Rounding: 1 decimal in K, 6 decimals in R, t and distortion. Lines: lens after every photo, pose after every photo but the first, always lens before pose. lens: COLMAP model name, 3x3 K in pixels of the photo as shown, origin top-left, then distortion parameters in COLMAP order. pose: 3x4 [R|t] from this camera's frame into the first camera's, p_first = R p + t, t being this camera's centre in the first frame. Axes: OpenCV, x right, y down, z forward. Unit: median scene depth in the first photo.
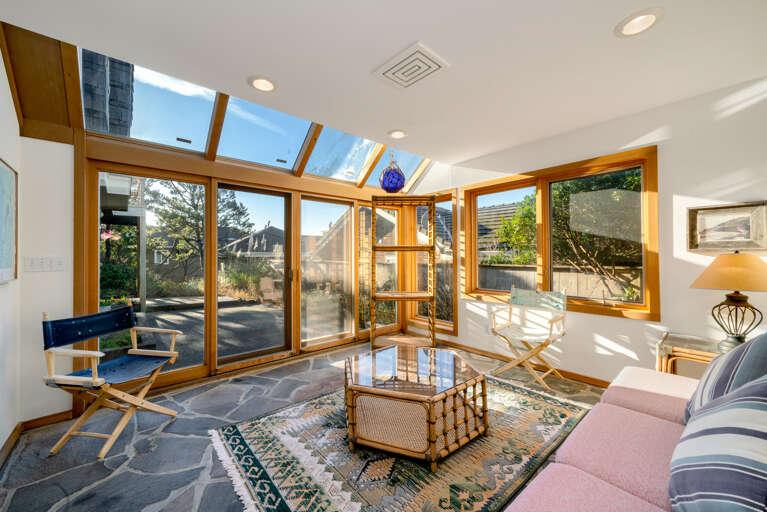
lens RADIAL K [[300.6, 0, 383.5], [0, 300.6, 256.0], [0, 0, 1]] dist [0.000032, -0.000017]
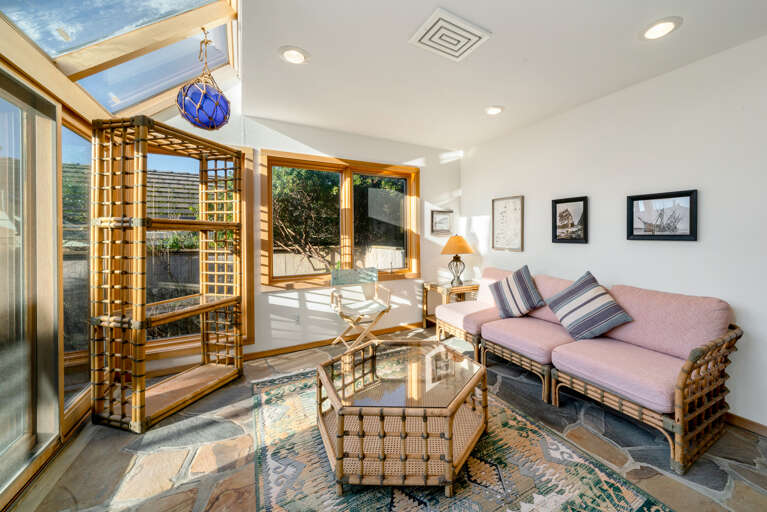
lens RADIAL K [[293.2, 0, 415.5], [0, 293.2, 238.7], [0, 0, 1]] dist [-0.000782, -0.000061]
pose [[0.196235, -0.005709, 0.980540, -0.561346], [0.006578, 0.999968, 0.004506, 0.001296], [-0.980535, 0.005566, 0.196266, 0.627211]]
